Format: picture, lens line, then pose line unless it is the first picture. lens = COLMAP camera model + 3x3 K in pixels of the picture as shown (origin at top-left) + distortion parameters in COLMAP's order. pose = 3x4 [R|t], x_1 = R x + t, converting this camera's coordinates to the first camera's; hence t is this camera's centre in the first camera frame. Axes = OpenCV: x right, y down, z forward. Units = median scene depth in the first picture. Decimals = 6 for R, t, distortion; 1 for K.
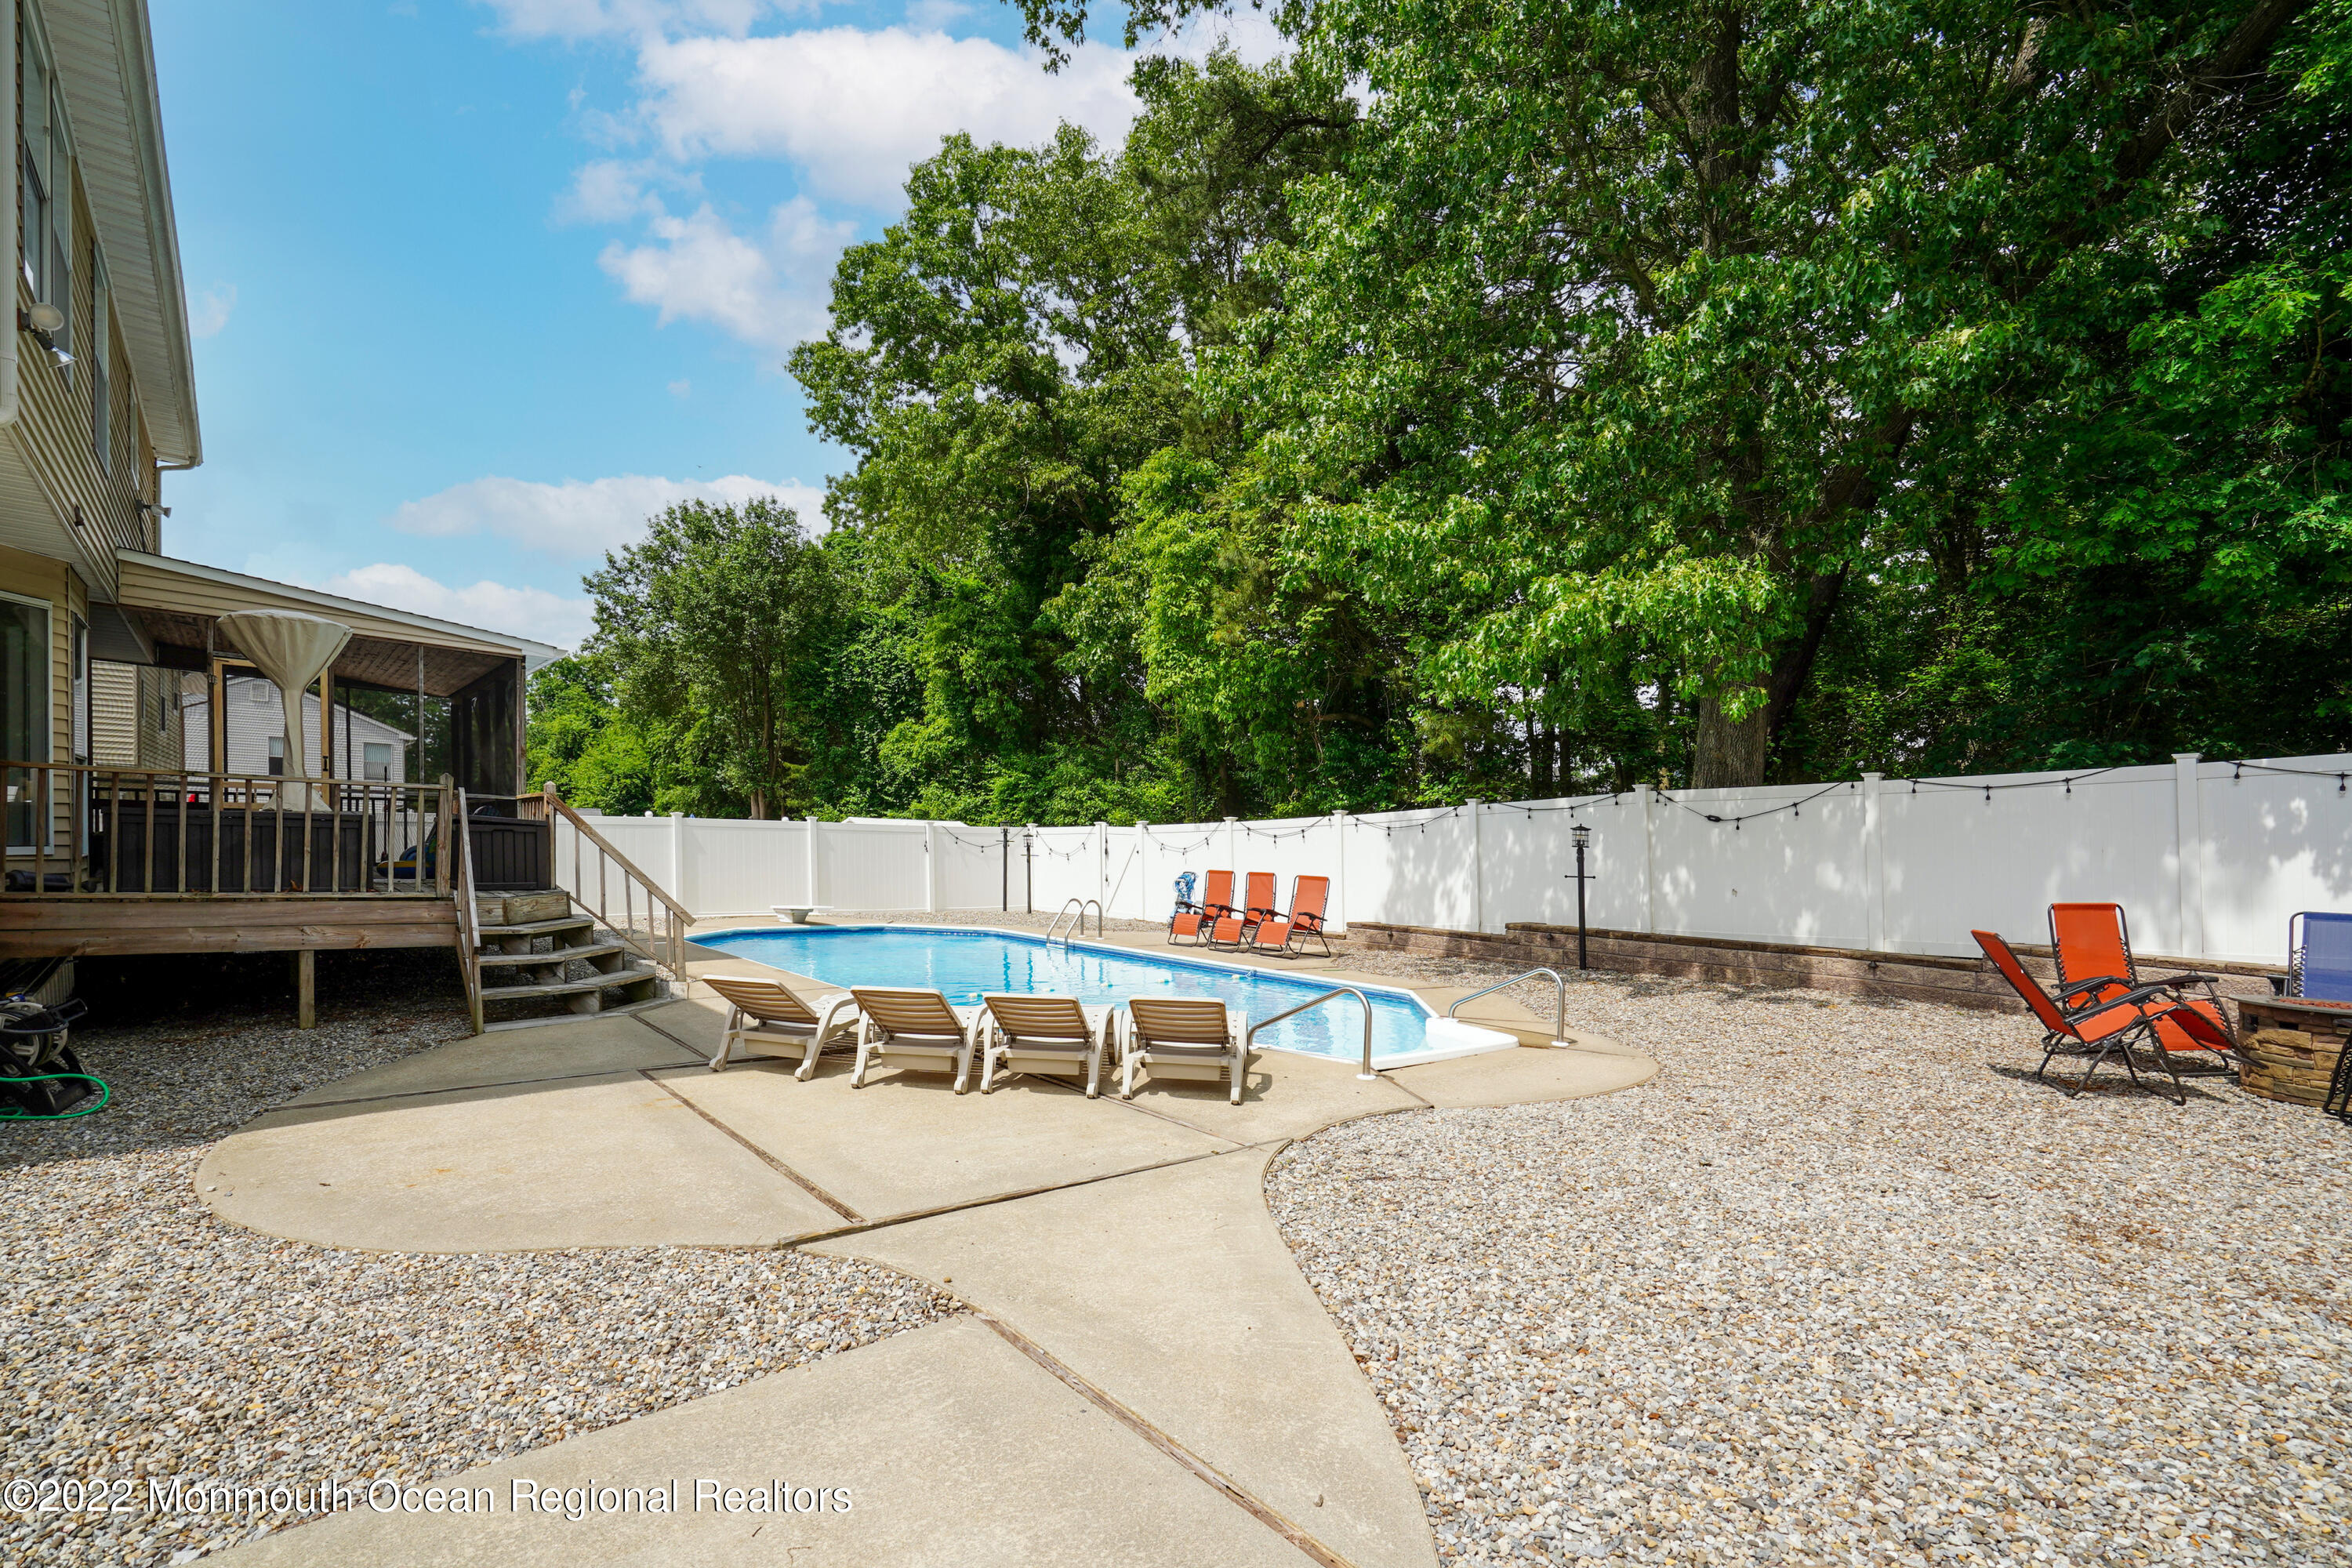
lens RADIAL K [[1128.6, 0, 1176.0], [0, 1128.6, 784.0], [0, 0, 1]] dist [-0.000753, -0.000080]
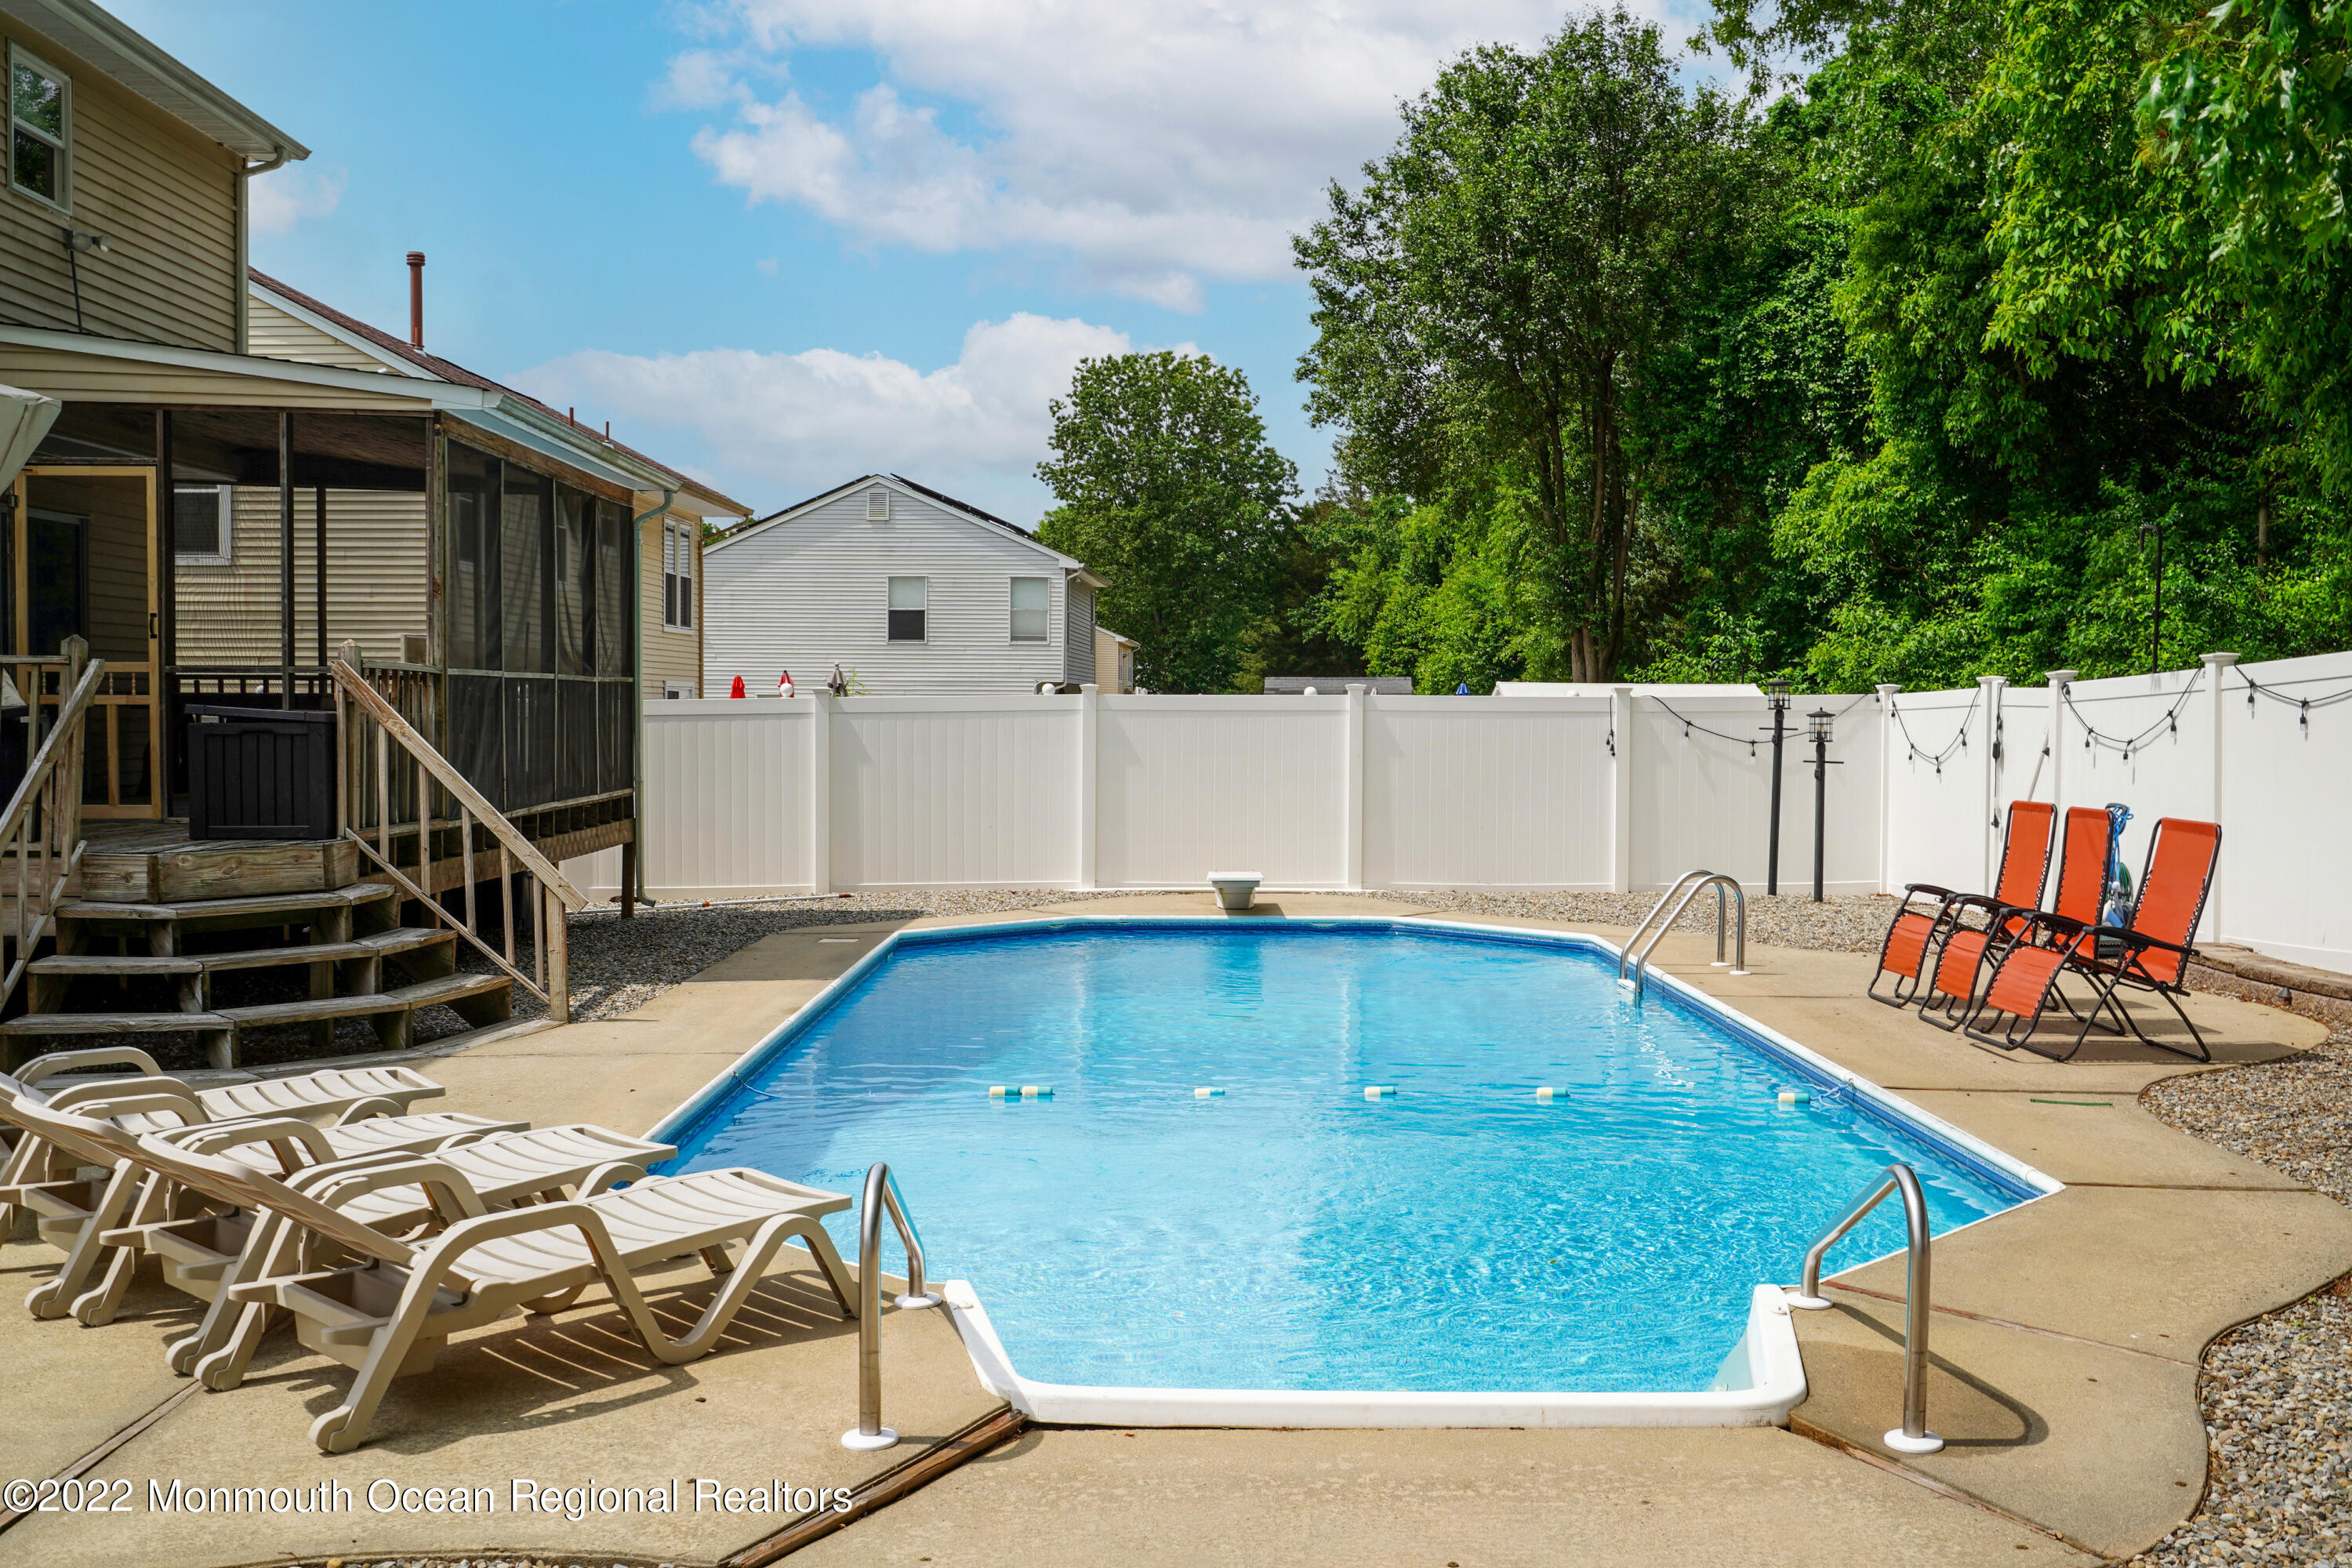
lens RADIAL K [[2355.5, 0, 1176.0], [0, 2355.5, 784.0], [0, 0, 1]] dist [-0.009279, -0.003744]
pose [[0.780439, -0.003980, -0.625219, 0.147165], [0.049983, 0.997176, 0.056044, 0.007453], [0.623230, -0.074989, 0.778435, 0.116725]]
